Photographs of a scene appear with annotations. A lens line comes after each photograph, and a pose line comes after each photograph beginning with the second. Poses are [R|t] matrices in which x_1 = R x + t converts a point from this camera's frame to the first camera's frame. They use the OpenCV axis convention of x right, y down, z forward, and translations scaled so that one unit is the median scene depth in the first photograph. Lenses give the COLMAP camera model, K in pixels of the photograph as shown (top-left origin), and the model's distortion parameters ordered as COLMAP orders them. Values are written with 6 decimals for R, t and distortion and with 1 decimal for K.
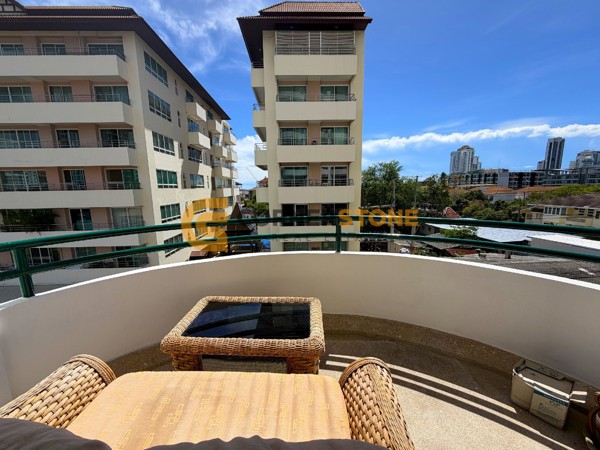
lens RADIAL K [[240.1, 0, 297.4], [0, 240.1, 222.8], [0, 0, 1]] dist [0.003545, -0.000296]
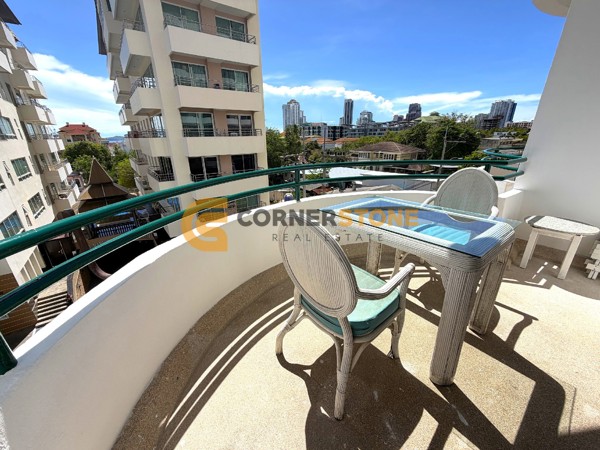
lens RADIAL K [[240.1, 0, 298.0], [0, 240.1, 224.5], [0, 0, 1]] dist [0.003545, -0.000296]
pose [[0.812699, -0.198649, 0.547776, -0.257486], [0.088157, 0.971189, 0.221406, 0.002545], [-0.575976, -0.131646, 0.806797, 0.012614]]
